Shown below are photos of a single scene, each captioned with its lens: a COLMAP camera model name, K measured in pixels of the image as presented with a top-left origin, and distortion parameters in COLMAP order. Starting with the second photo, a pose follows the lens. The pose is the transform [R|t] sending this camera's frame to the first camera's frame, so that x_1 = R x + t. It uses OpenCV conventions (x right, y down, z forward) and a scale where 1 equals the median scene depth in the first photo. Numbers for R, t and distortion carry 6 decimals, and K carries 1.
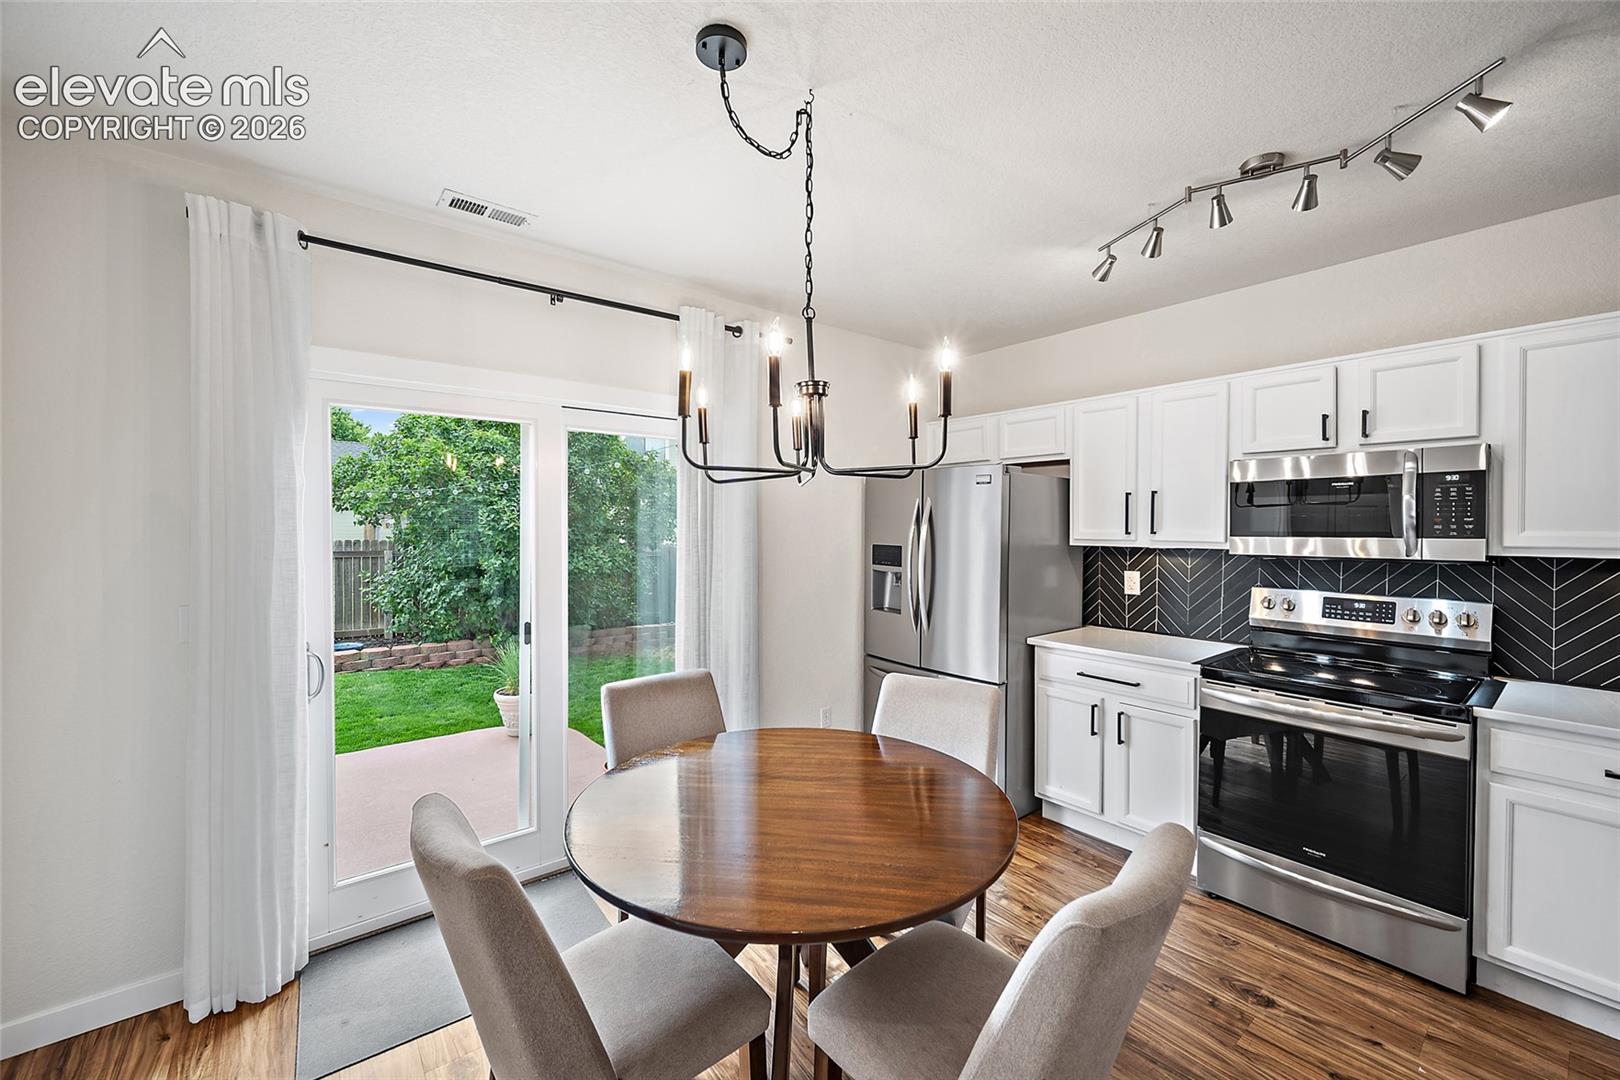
lens RADIAL K [[640.1, 0, 803.6], [0, 640.1, 533.1], [0, 0, 1]] dist [-0.000965, -0.000979]
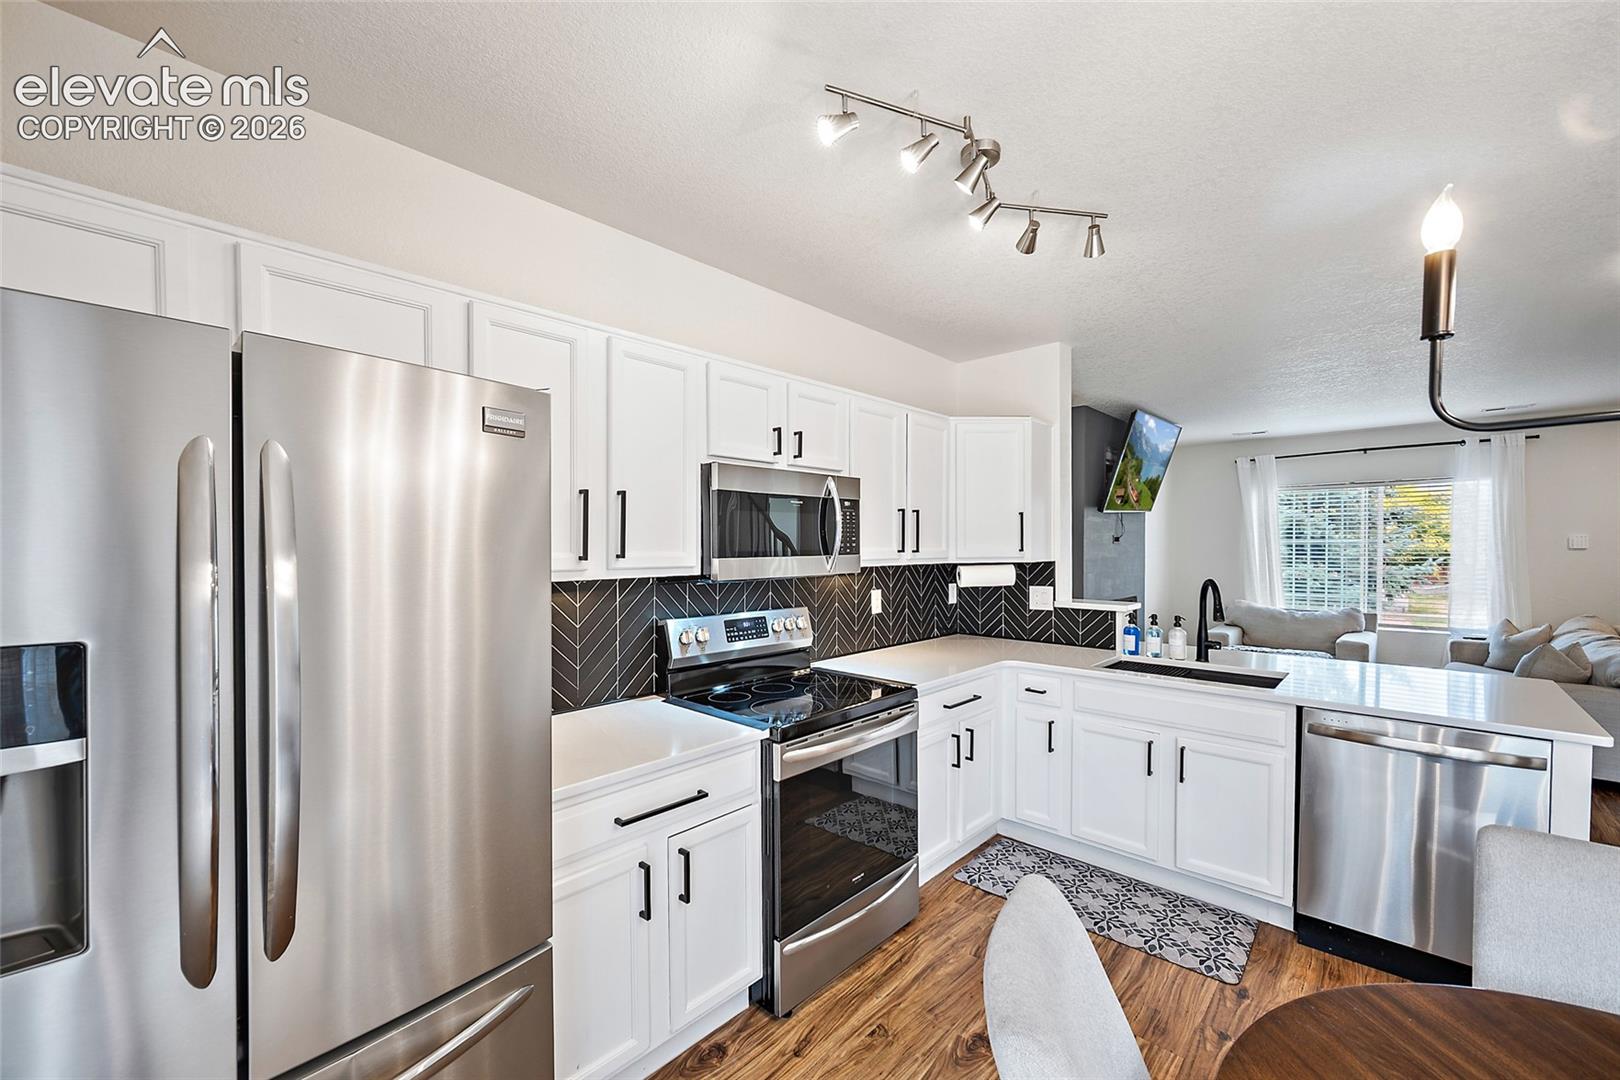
lens RADIAL K [[640.1, 0, 812.1], [0, 640.1, 557.8], [0, 0, 1]] dist [-0.000965, -0.000979]
pose [[-0.148441, -0.023032, 0.988653, -0.131082], [0.013431, 0.999590, 0.025304, -0.014672], [-0.988830, 0.017035, -0.148070, 1.058016]]
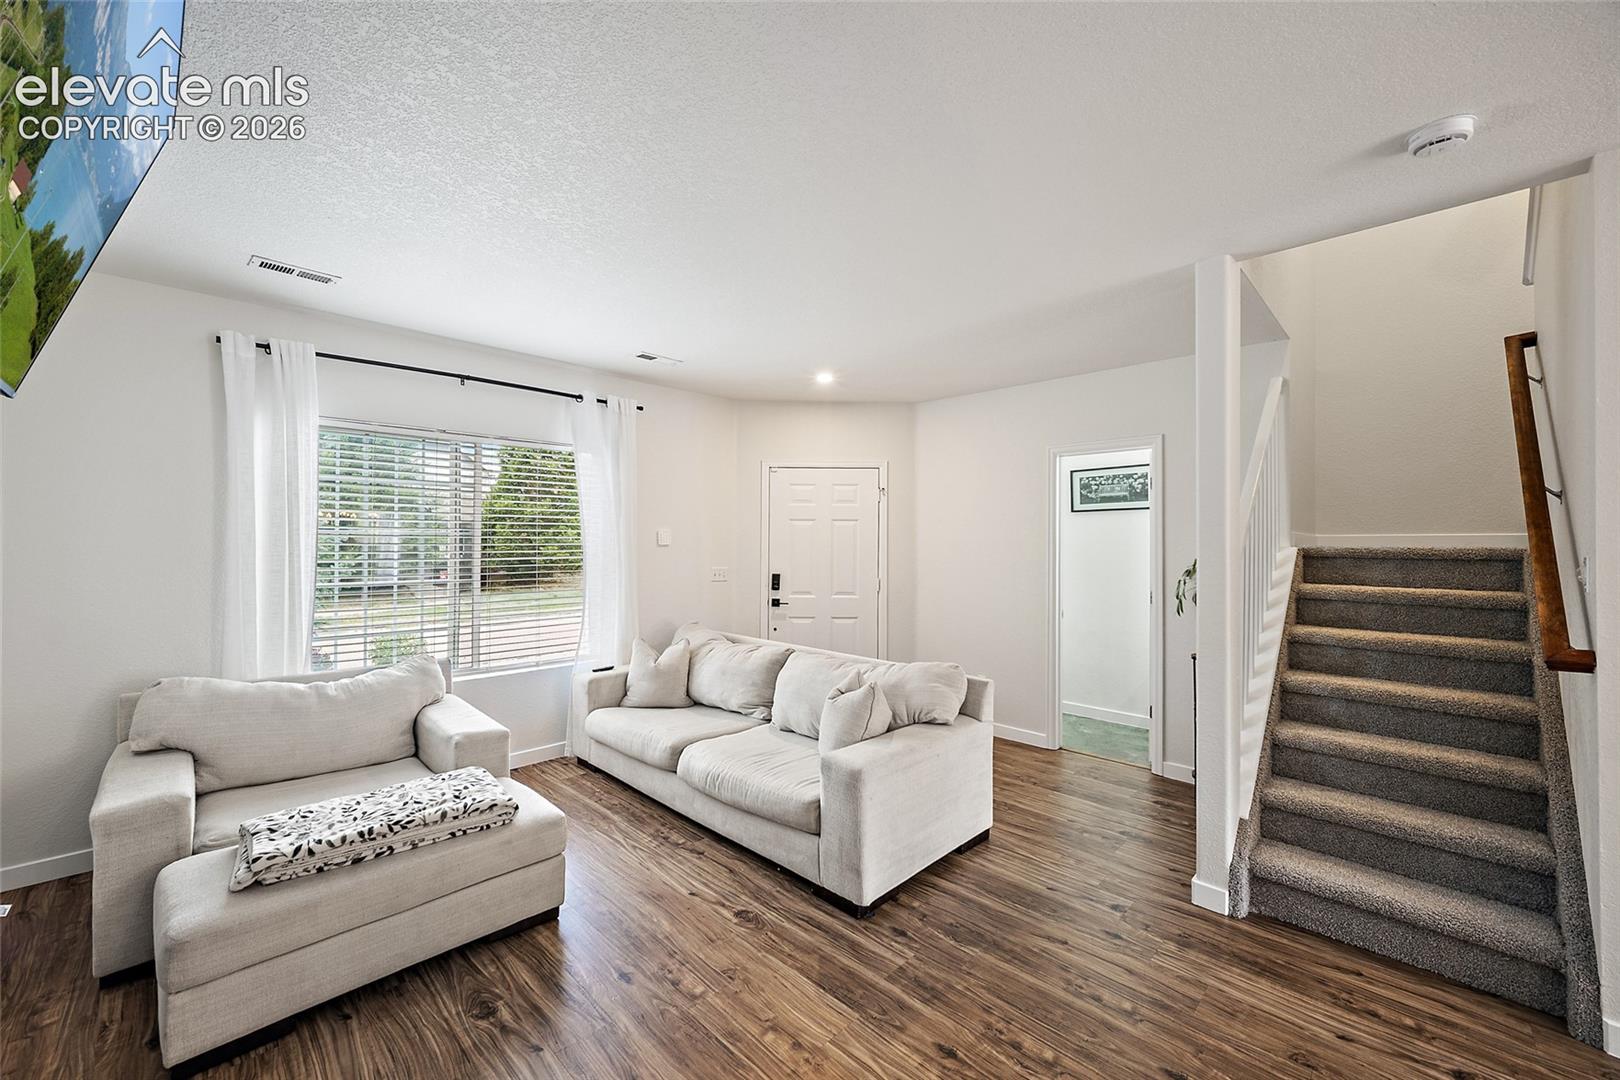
lens RADIAL K [[640.1, 0, 805.5], [0, 640.1, 536.2], [0, 0, 1]] dist [-0.000965, -0.000979]
pose [[-0.992966, -0.011787, -0.117814, 1.415064], [-0.011793, 0.999930, -0.000641, 0.012591], [0.117813, 0.000753, -0.993035, 0.114990]]
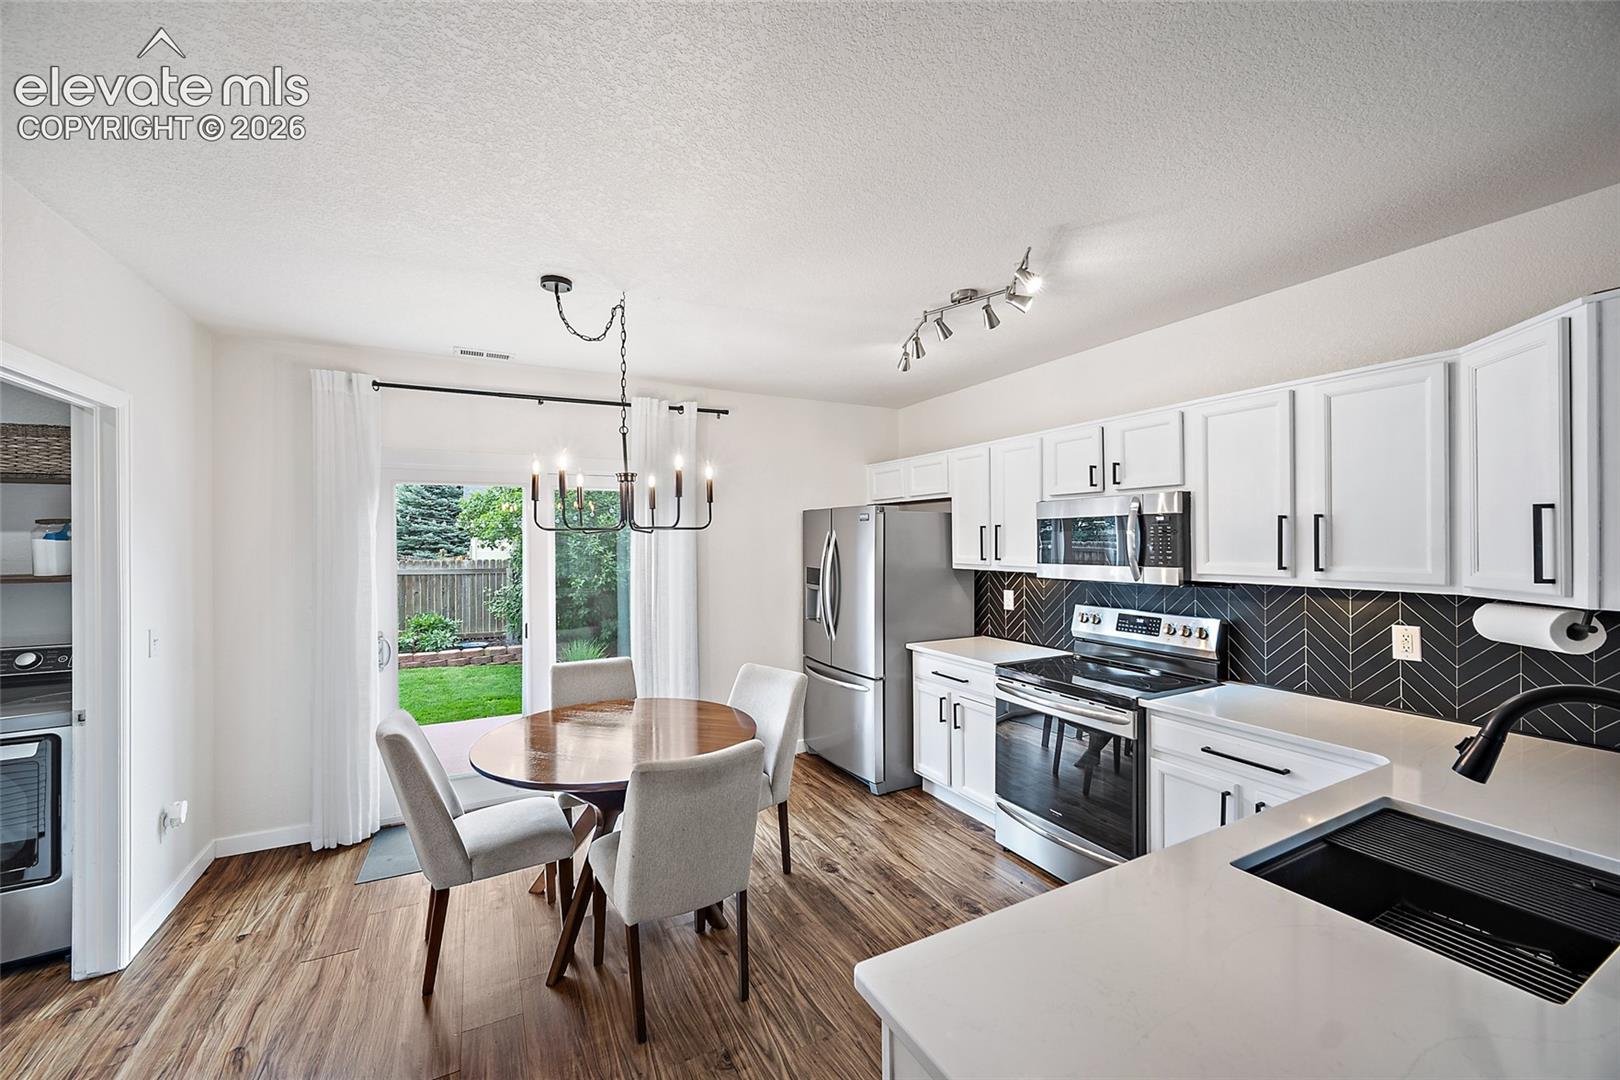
lens RADIAL K [[640.1, 0, 798.4], [0, 640.1, 542.0], [0, 0, 1]] dist [-0.000965, -0.000979]
pose [[0.980155, -0.008360, -0.198055, 0.485192], [0.006817, 0.999941, -0.008472, -0.029616], [0.198114, 0.006954, 0.980154, -0.314342]]
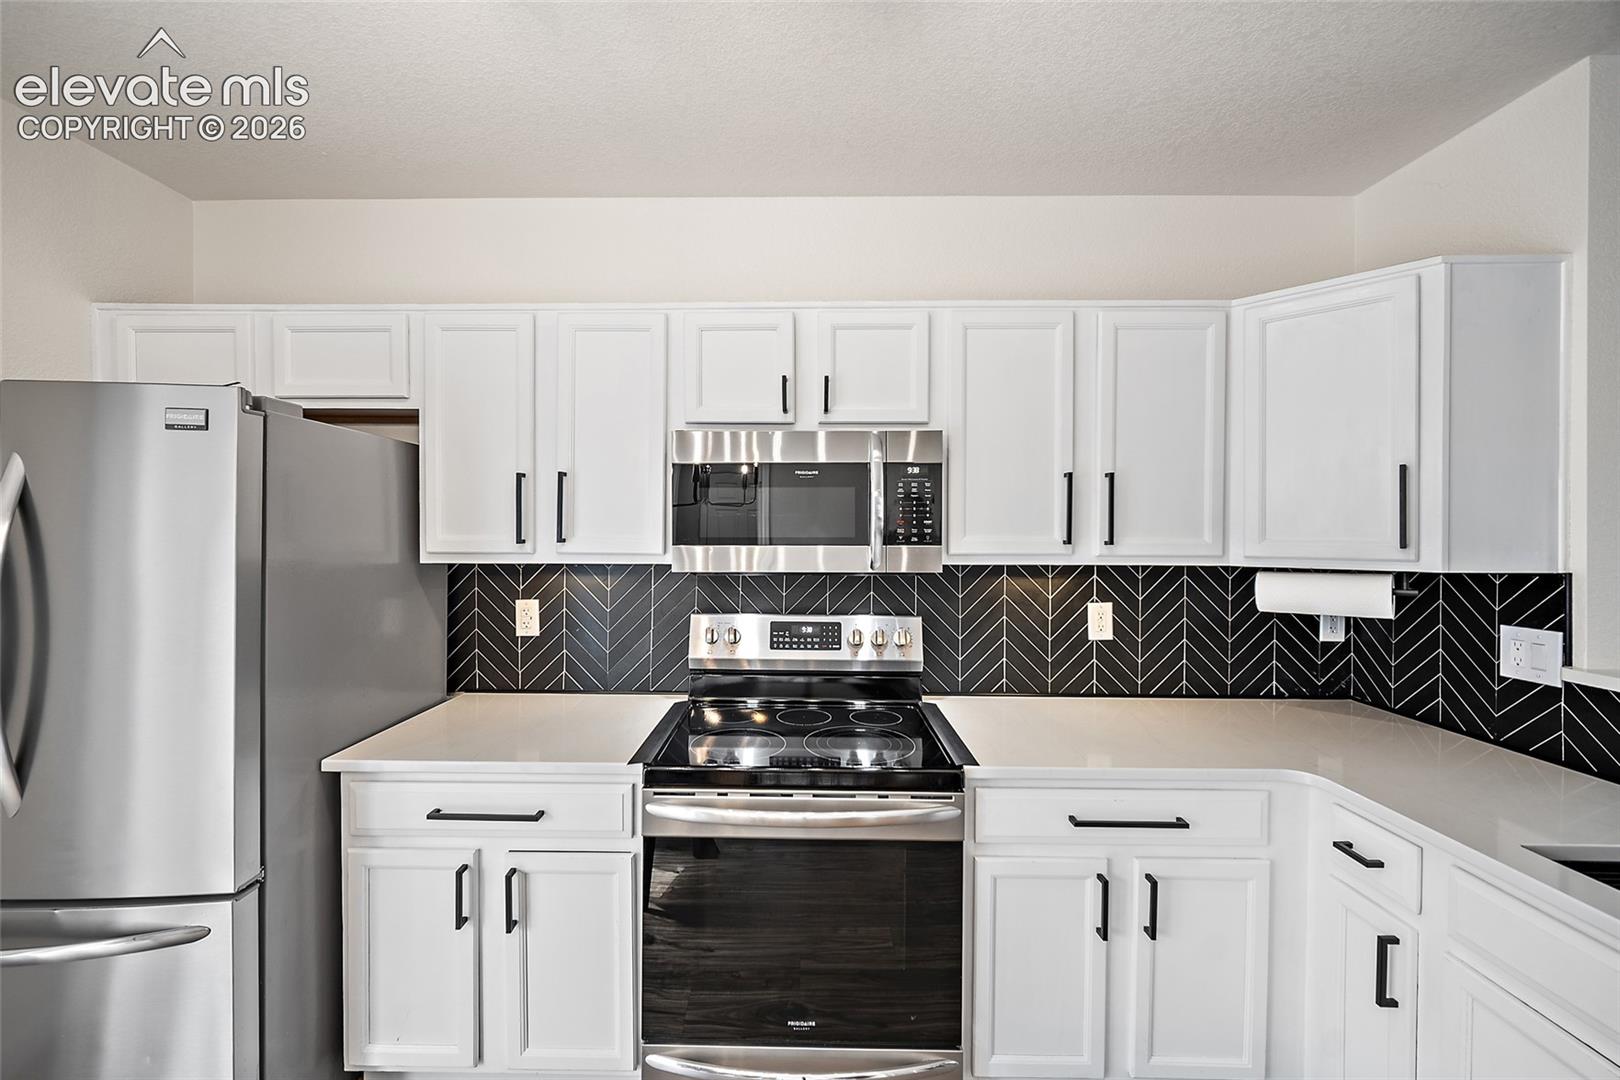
lens RADIAL K [[640.1, 0, 801.7], [0, 640.1, 534.9], [0, 0, 1]] dist [-0.000965, -0.000979]
pose [[0.633337, -0.007878, 0.773836, 0.255831], [0.006788, 0.999966, 0.004624, -0.008290], [-0.773846, 0.002324, 0.633369, 0.508465]]
